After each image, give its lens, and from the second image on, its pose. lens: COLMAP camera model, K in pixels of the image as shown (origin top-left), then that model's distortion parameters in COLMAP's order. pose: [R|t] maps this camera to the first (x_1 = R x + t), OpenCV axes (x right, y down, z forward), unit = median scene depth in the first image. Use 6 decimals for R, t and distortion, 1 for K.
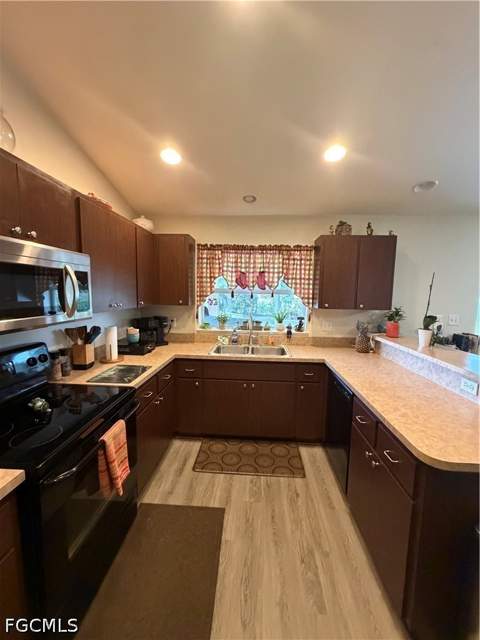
lens RADIAL K [[253.7, 0, 240.0], [0, 253.7, 320.0], [0, 0, 1]] dist [-0.001417, -0.000499]
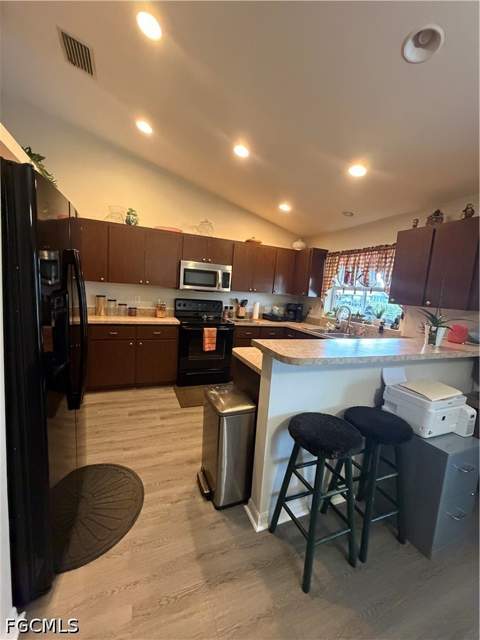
lens RADIAL K [[253.7, 0, 240.0], [0, 253.7, 320.0], [0, 0, 1]] dist [-0.001417, -0.000499]
pose [[0.438975, 0.123400, -0.889985, 0.897777], [-0.165177, 0.984726, 0.055065, 0.058191], [0.883186, 0.122833, 0.452653, 0.015480]]
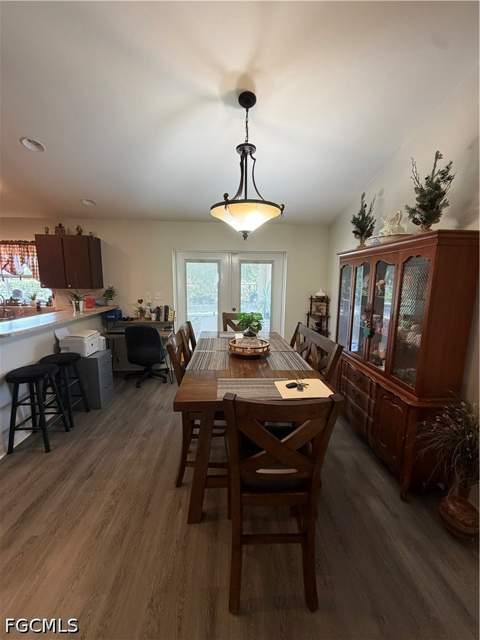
lens RADIAL K [[253.7, 0, 240.0], [0, 253.7, 320.0], [0, 0, 1]] dist [-0.001417, -0.000499]
pose [[0.992080, -0.020658, 0.123899, 1.124461], [0.014695, 0.998698, 0.048851, 0.070281], [-0.124746, -0.046644, 0.991092, -0.473147]]
